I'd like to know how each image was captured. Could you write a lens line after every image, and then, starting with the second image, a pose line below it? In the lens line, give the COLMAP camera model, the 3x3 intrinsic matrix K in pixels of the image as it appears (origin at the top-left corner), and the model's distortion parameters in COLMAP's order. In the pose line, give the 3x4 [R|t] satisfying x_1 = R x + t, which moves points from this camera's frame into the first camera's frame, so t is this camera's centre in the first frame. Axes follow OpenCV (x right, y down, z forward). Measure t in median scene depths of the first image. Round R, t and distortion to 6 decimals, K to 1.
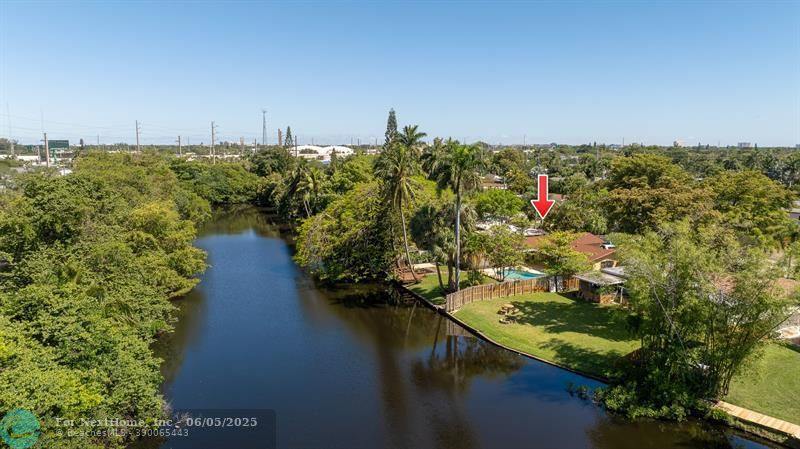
lens RADIAL K [[574.7, 0, 400.0], [0, 574.7, 224.5], [0, 0, 1]] dist [-0.019352, -0.001578]
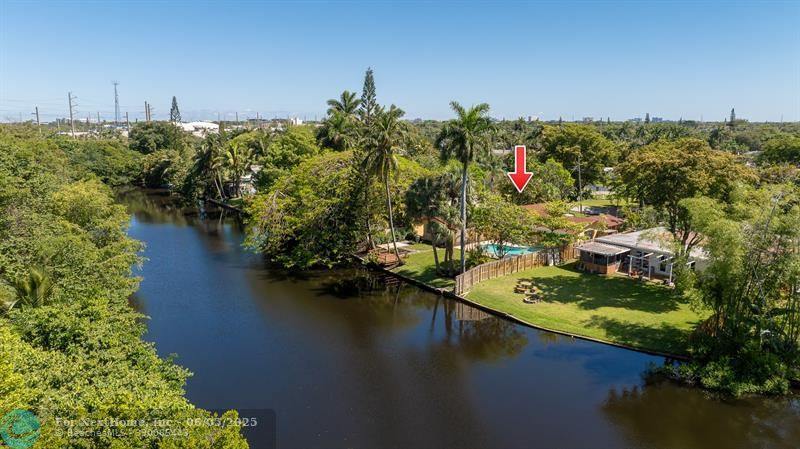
lens RADIAL K [[574.7, 0, 400.0], [0, 574.7, 224.5], [0, 0, 1]] dist [-0.019352, -0.001578]
pose [[0.970207, -0.045442, 0.237979, -0.183336], [0.036051, 0.998395, 0.043670, -0.000229], [-0.239581, -0.033790, 0.970288, 0.131337]]
